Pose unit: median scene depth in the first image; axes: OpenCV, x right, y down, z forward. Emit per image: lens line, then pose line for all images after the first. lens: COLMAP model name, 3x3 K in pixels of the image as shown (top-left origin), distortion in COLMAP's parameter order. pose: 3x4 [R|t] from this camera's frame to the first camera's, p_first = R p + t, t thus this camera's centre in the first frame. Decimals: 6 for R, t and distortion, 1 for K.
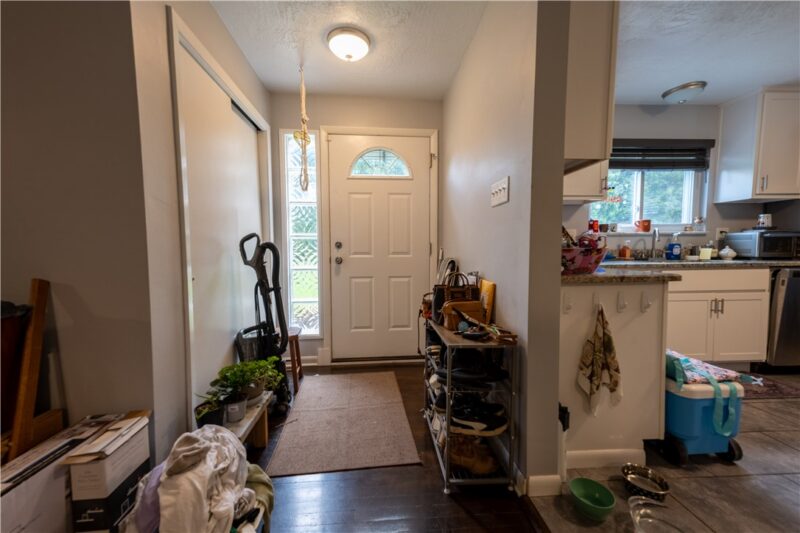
lens RADIAL K [[317.7, 0, 401.1], [0, 317.7, 269.0], [0, 0, 1]] dist [0.029542, 0.000356]
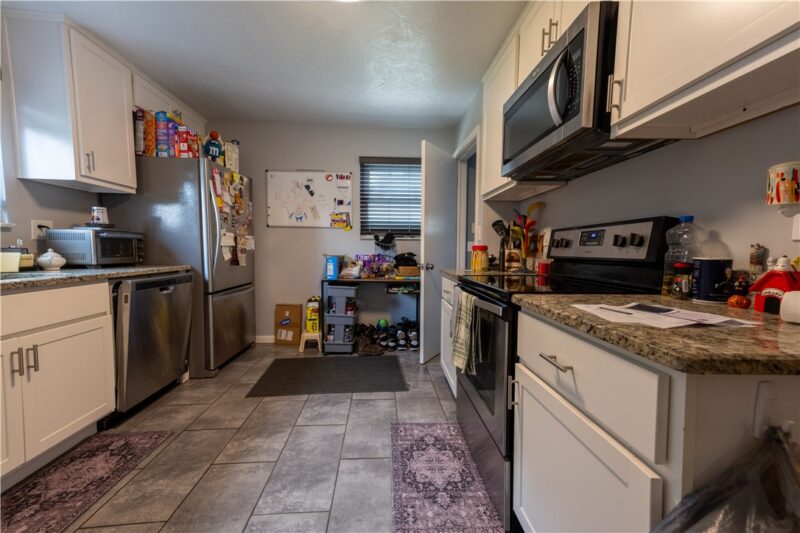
lens RADIAL K [[317.7, 0, 401.6], [0, 317.7, 267.2], [0, 0, 1]] dist [0.029542, 0.000356]
pose [[0.034793, -0.053135, 0.997981, 0.391354], [0.059944, 0.996899, 0.050987, -0.026849], [-0.997595, 0.058049, 0.037870, 0.301746]]
